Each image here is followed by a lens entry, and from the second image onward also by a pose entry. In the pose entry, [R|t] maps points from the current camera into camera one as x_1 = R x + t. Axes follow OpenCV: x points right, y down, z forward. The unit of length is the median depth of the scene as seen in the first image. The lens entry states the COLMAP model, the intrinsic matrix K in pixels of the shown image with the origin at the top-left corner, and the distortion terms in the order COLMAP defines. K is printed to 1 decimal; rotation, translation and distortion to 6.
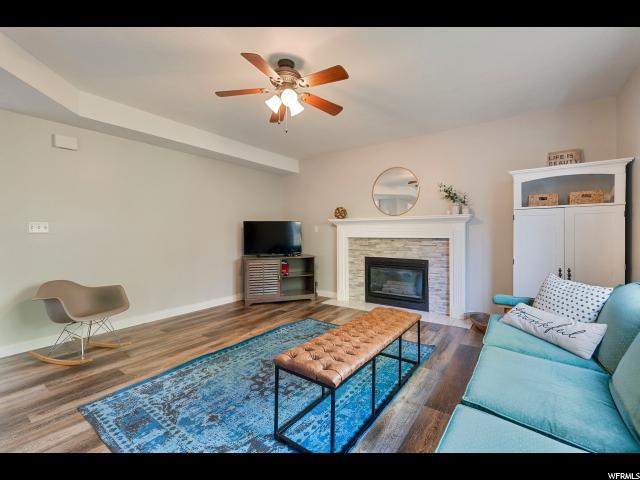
lens RADIAL K [[288.0, 0, 320.6], [0, 288.0, 234.4], [0, 0, 1]] dist [0.002939, 0.000375]
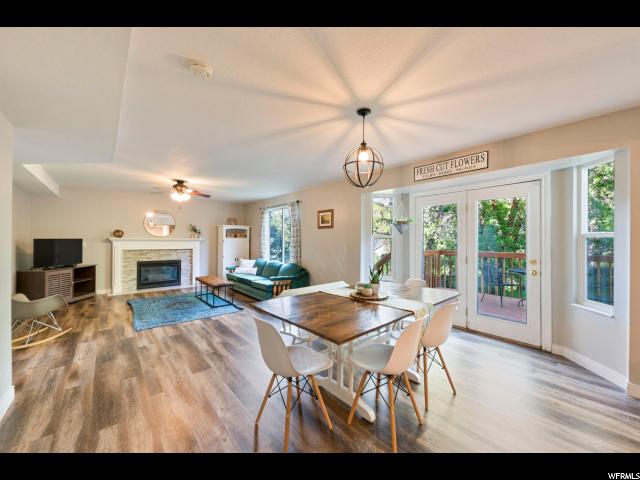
lens RADIAL K [[254.0, 0, 315.4], [0, 254.0, 242.5], [0, 0, 1]] dist [0.003353, -0.000080]
pose [[0.253222, 0.000522, 0.967408, -1.041958], [0.002115, 0.999997, -0.001094, -0.026786], [-0.967406, 0.002323, 0.253220, -0.348797]]
